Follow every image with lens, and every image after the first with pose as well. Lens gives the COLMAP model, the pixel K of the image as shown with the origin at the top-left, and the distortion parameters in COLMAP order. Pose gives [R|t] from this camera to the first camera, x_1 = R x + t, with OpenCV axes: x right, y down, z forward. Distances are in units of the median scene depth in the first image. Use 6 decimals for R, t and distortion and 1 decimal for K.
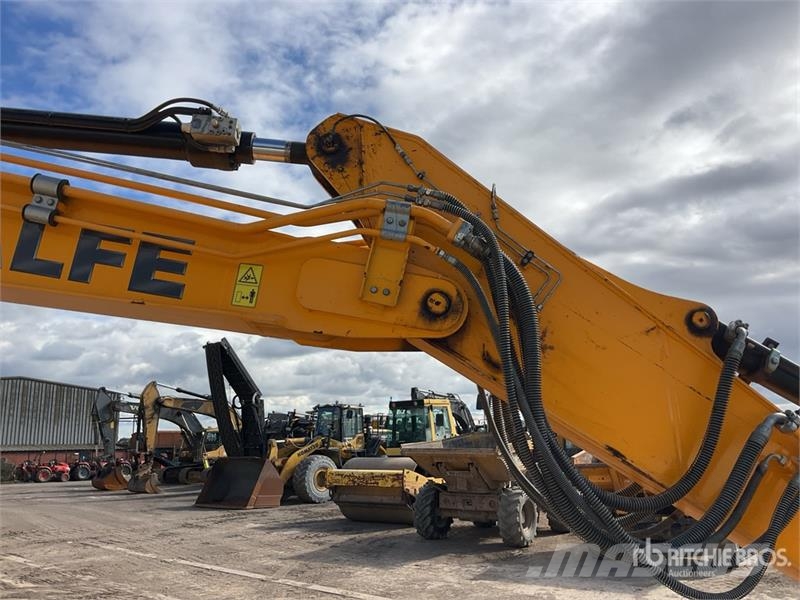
lens RADIAL K [[658.3, 0, 396.7], [0, 658.3, 302.5], [0, 0, 1]] dist [0.068870, -0.115585]
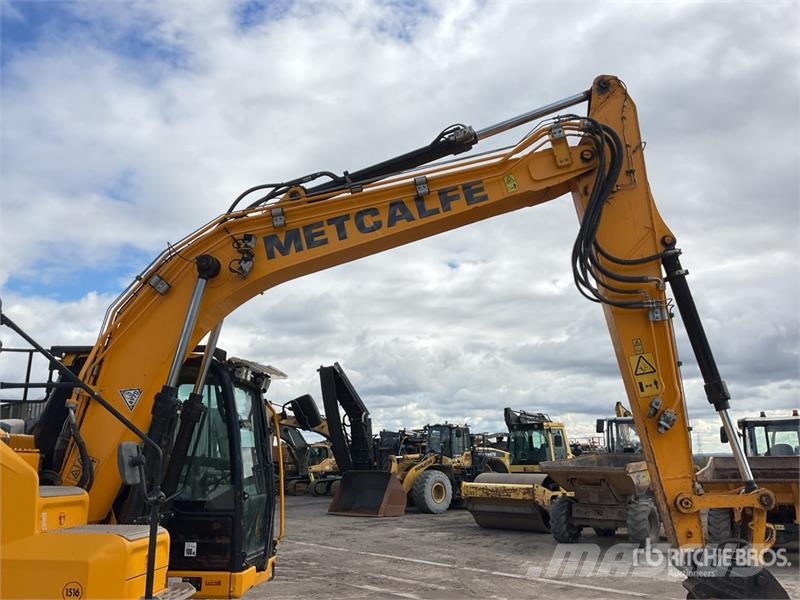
lens RADIAL K [[658.3, 0, 396.7], [0, 658.3, 302.5], [0, 0, 1]] dist [0.068870, -0.115585]
pose [[0.995297, -0.012410, -0.096070, -0.070459], [0.010224, 0.999678, -0.023211, -0.025721], [0.096327, 0.022120, 0.995104, -0.117048]]
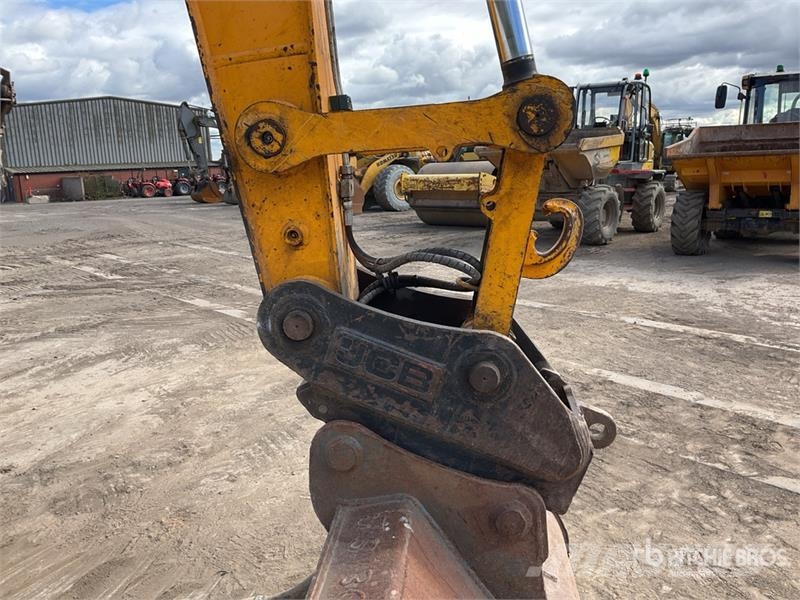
lens RADIAL K [[658.3, 0, 396.7], [0, 658.3, 302.5], [0, 0, 1]] dist [0.068870, -0.115585]
pose [[0.991279, 0.008463, -0.131506, 0.011420], [0.046150, 0.912445, 0.406589, 0.018717], [0.123433, -0.409112, 0.904097, 0.027359]]
